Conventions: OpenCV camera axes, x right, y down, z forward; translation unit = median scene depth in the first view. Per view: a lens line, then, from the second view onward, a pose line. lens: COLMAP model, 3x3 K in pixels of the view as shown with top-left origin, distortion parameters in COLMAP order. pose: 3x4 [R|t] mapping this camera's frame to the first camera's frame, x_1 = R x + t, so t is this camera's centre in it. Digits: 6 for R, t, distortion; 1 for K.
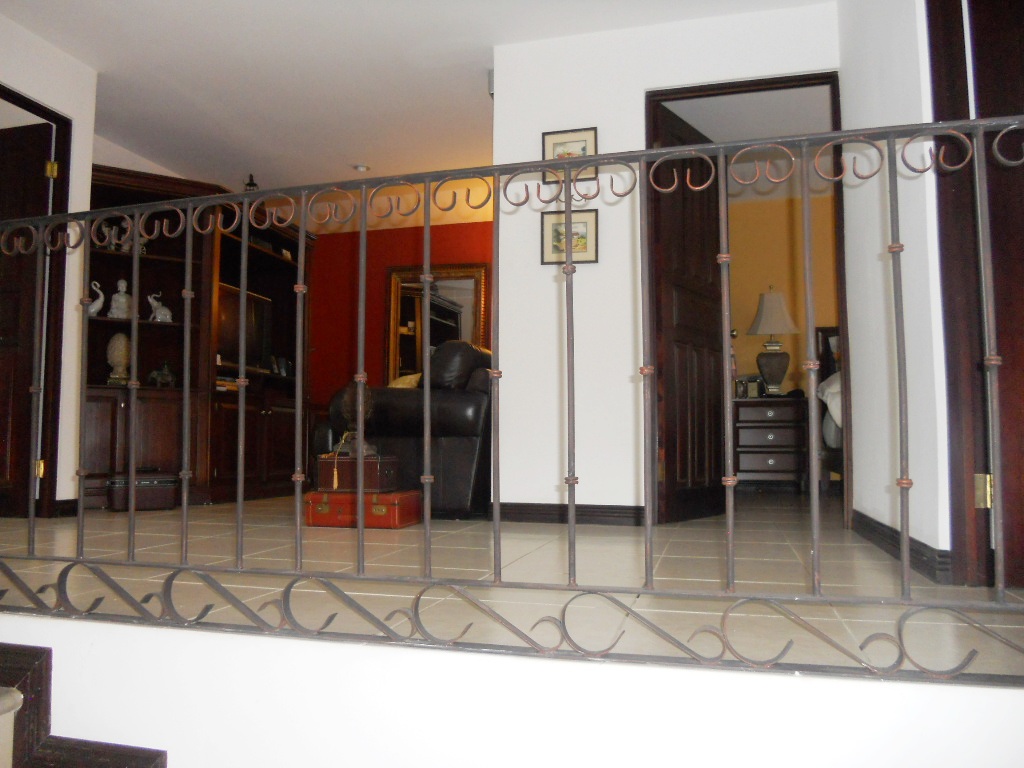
lens RADIAL K [[784.8, 0, 512.0], [0, 784.8, 384.0], [0, 0, 1]] dist [-0.042476, -0.005859]
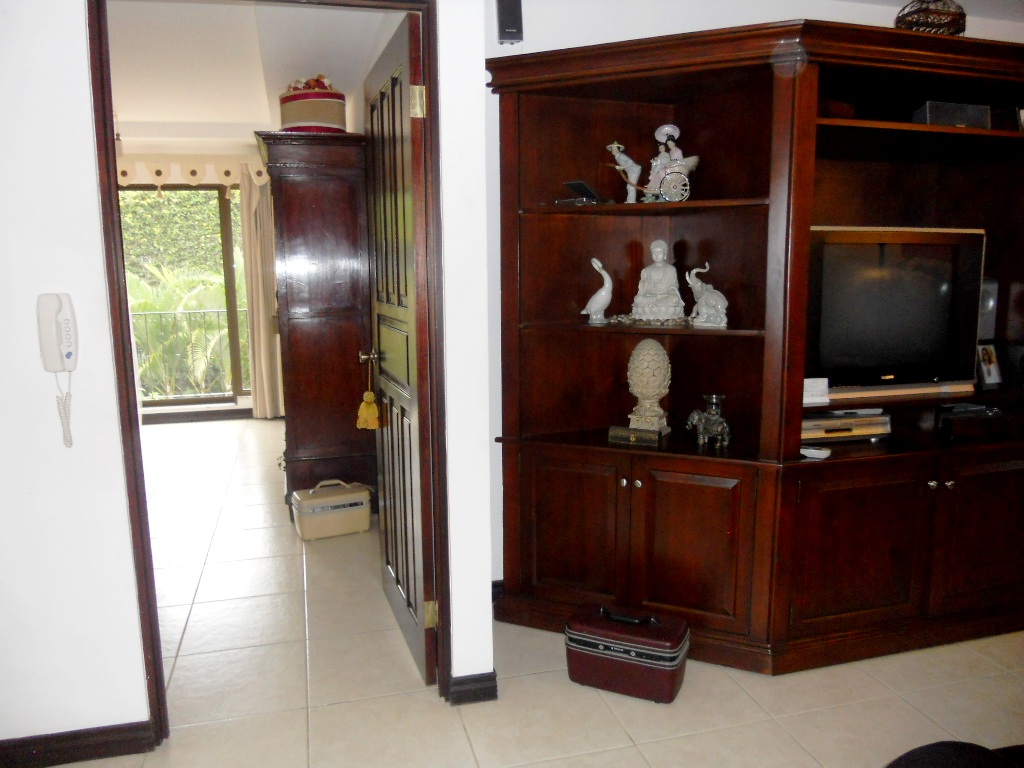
lens RADIAL K [[784.8, 0, 512.0], [0, 784.8, 384.0], [0, 0, 1]] dist [-0.042476, -0.005859]
pose [[0.494734, 0.129106, -0.859401, -0.053683], [0.074373, 0.978985, 0.189885, -0.149331], [0.865856, -0.157858, 0.474735, 0.625553]]
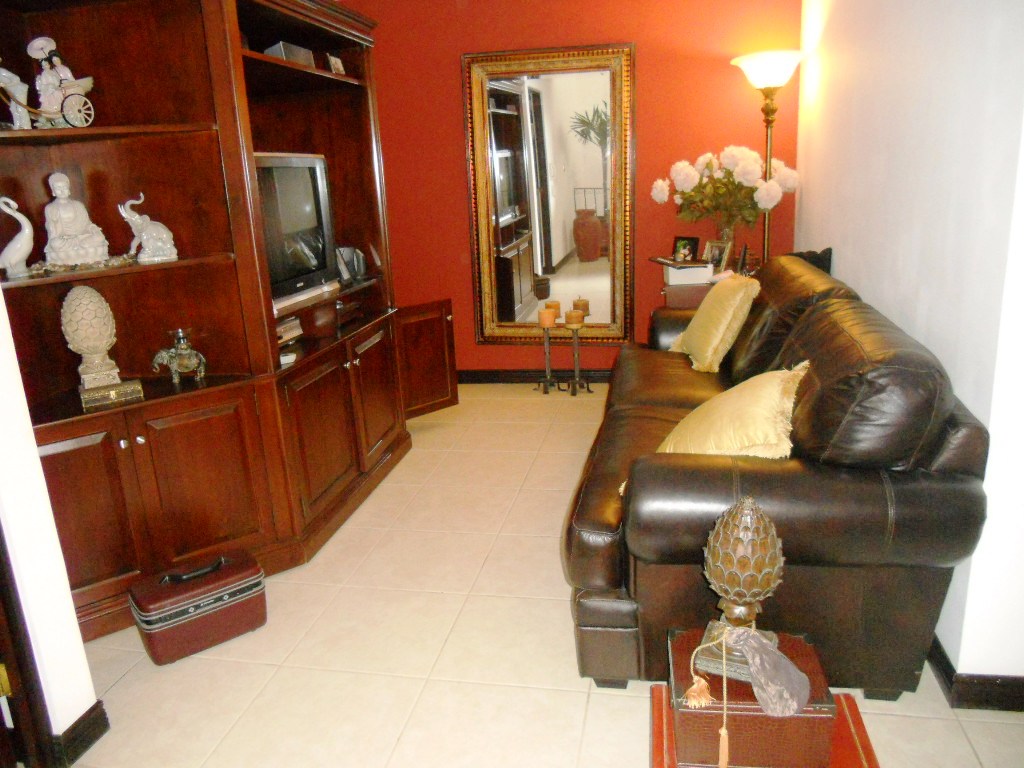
lens RADIAL K [[784.8, 0, 512.0], [0, 784.8, 384.0], [0, 0, 1]] dist [-0.042476, -0.005859]
pose [[0.996194, -0.073319, 0.047144, -0.250689], [0.053665, 0.942062, 0.331119, -0.155801], [-0.068690, -0.327329, 0.942410, 0.481593]]
